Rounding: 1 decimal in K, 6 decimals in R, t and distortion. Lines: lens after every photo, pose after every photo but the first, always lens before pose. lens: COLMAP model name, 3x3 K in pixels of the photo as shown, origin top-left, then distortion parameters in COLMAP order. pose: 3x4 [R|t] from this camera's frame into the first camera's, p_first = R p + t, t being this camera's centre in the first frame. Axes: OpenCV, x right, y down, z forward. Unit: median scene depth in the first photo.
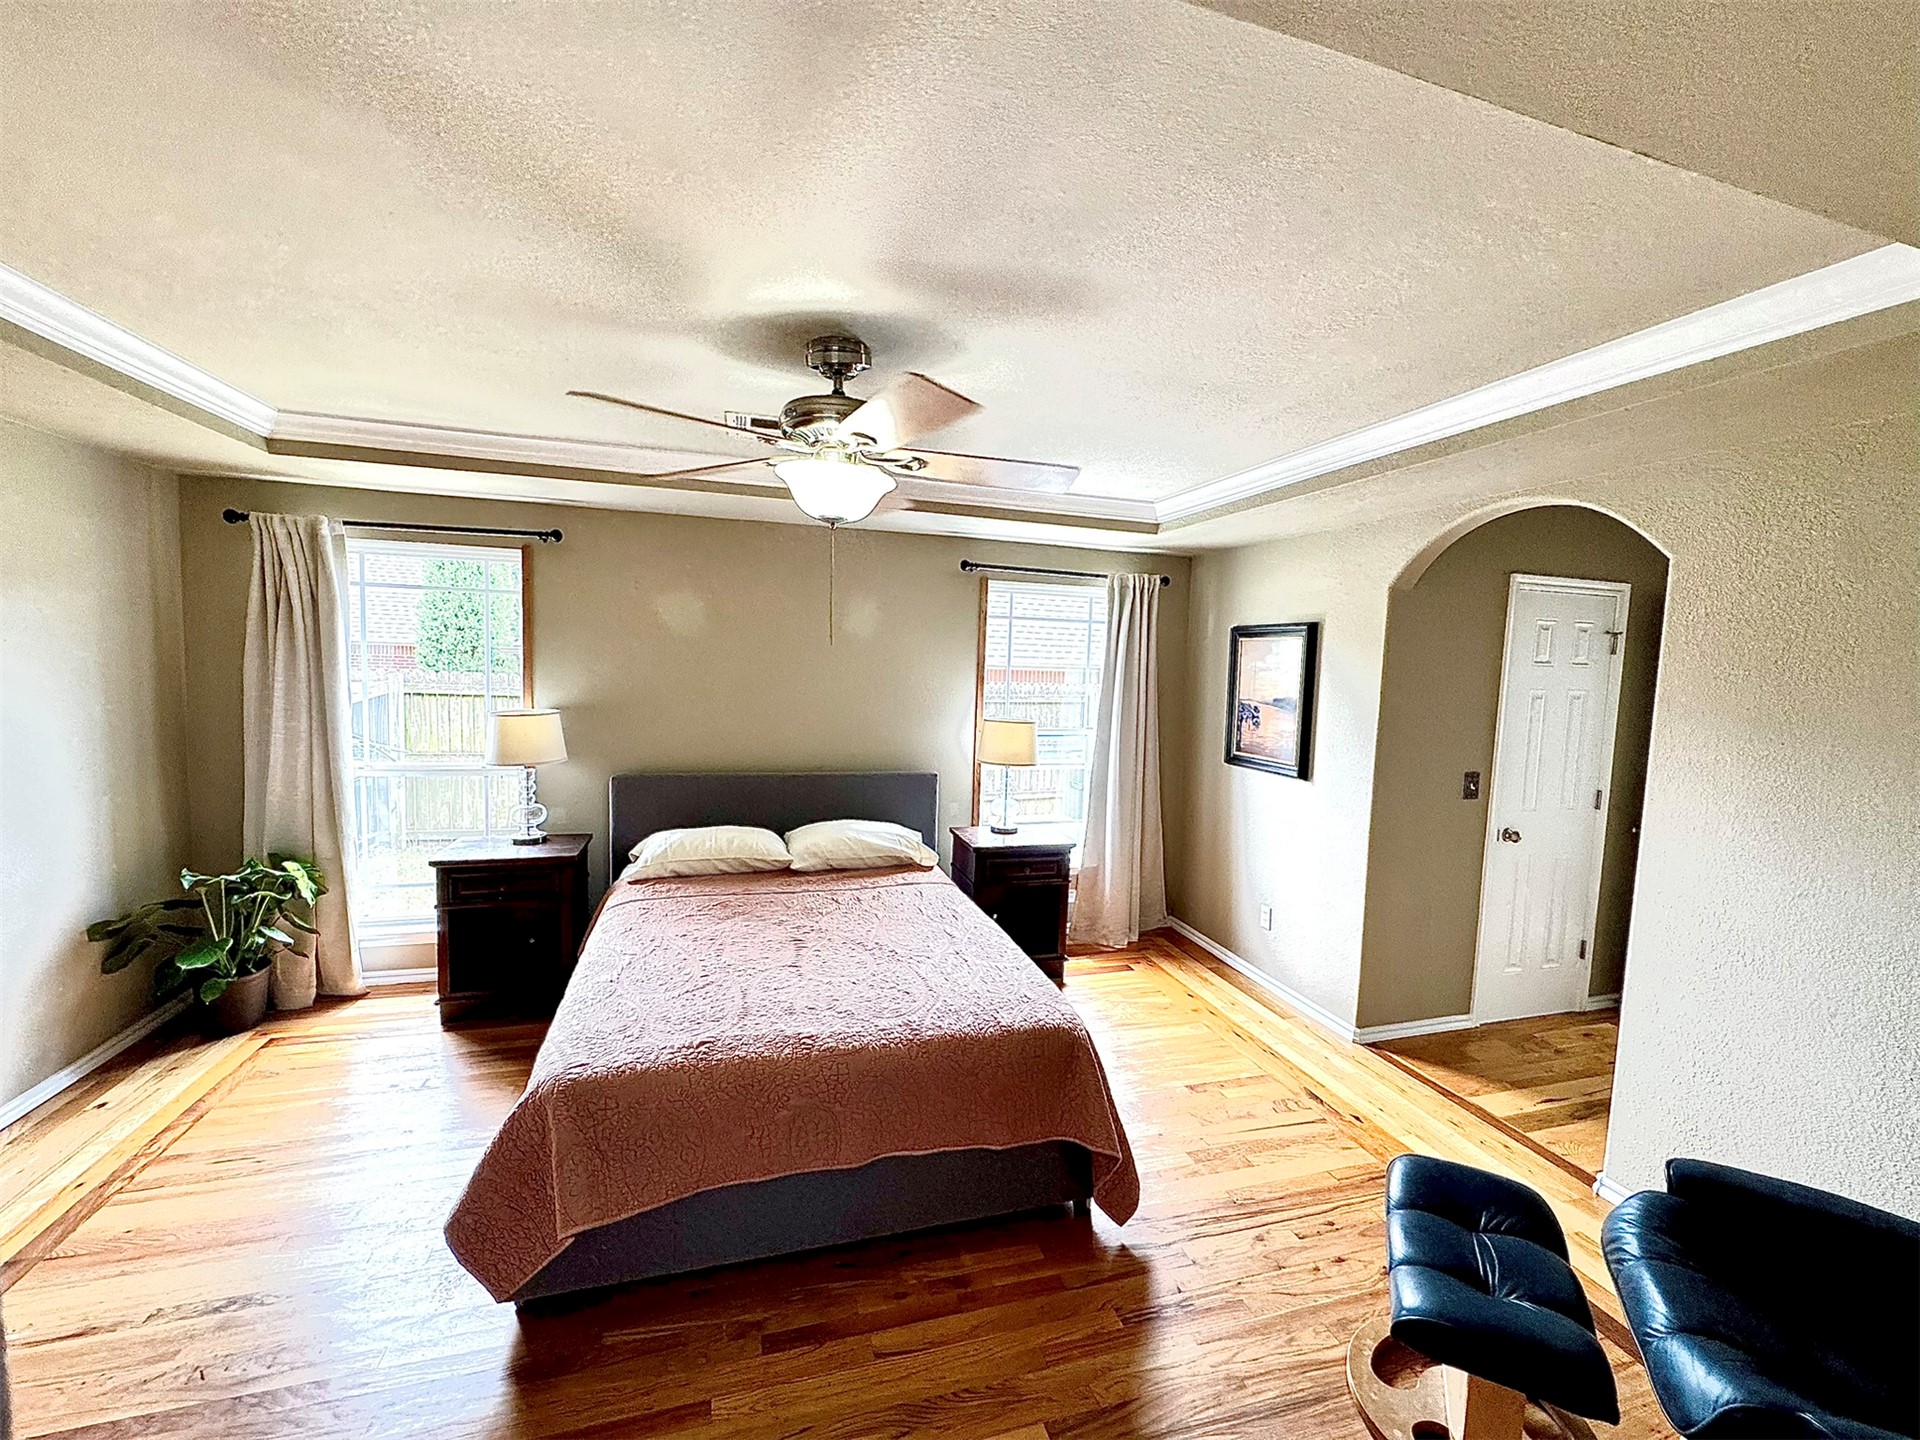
lens RADIAL K [[767.8, 0, 958.7], [0, 767.8, 715.7], [0, 0, 1]] dist [-0.002478, -0.000214]
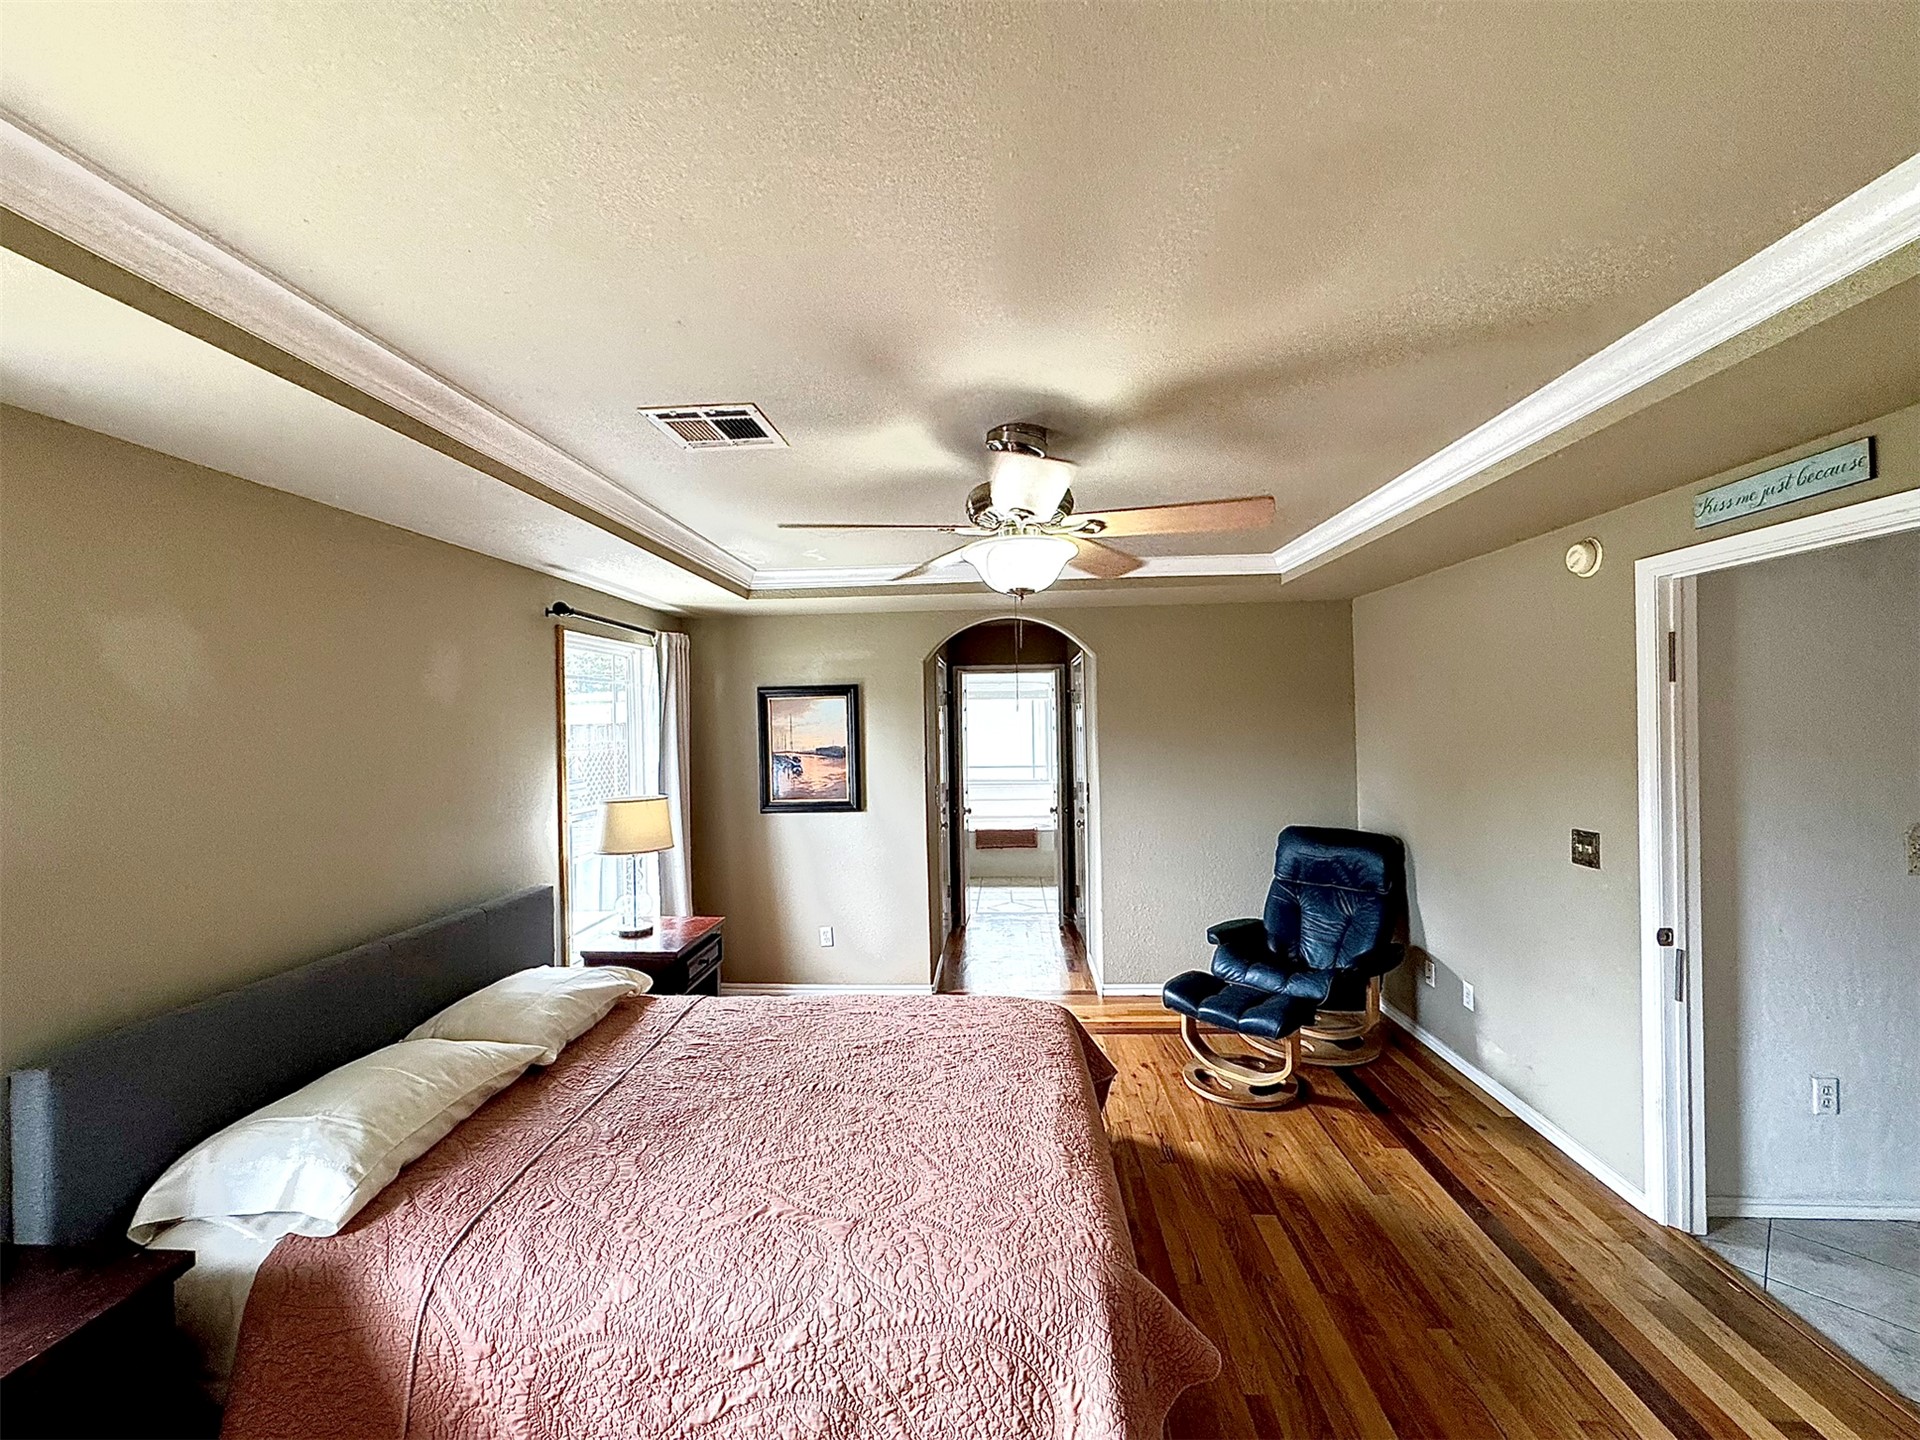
lens RADIAL K [[767.8, 0, 957.5], [0, 767.8, 719.9], [0, 0, 1]] dist [-0.002478, -0.000214]
pose [[0.342943, -0.040391, 0.938487, -0.671795], [0.100794, 0.994889, 0.005986, -0.055864], [-0.933933, 0.092542, 0.345261, 0.419985]]
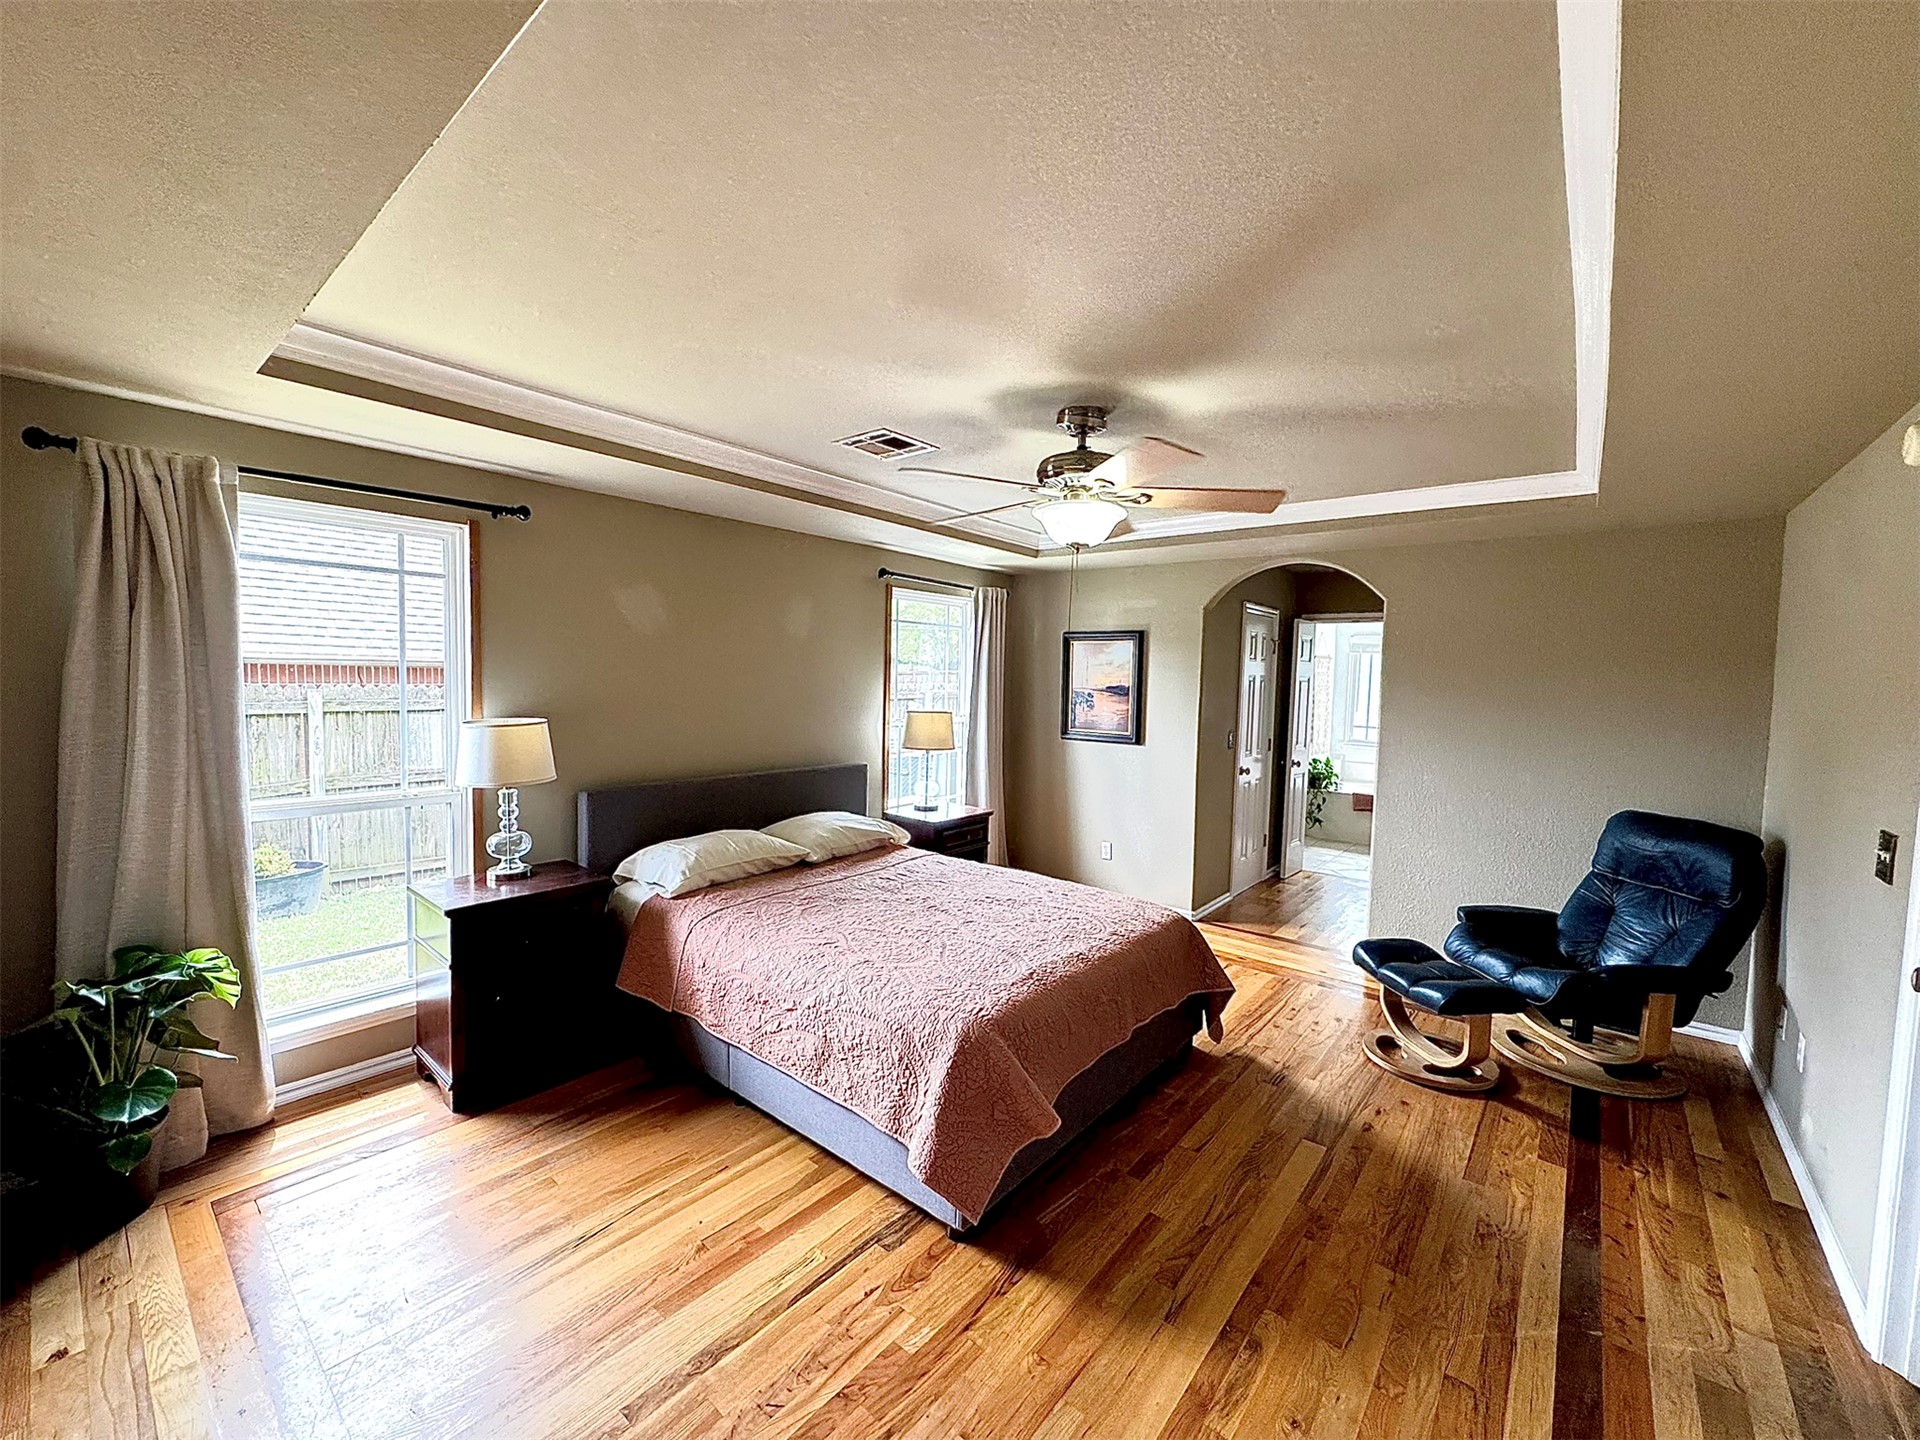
lens RADIAL K [[767.8, 0, 959.0], [0, 767.8, 715.8], [0, 0, 1]] dist [-0.002478, -0.000214]
pose [[0.830923, -0.044286, 0.554622, -0.597326], [0.044995, 0.998911, 0.012351, 0.000631], [-0.554565, 0.014692, 0.832011, 0.029400]]
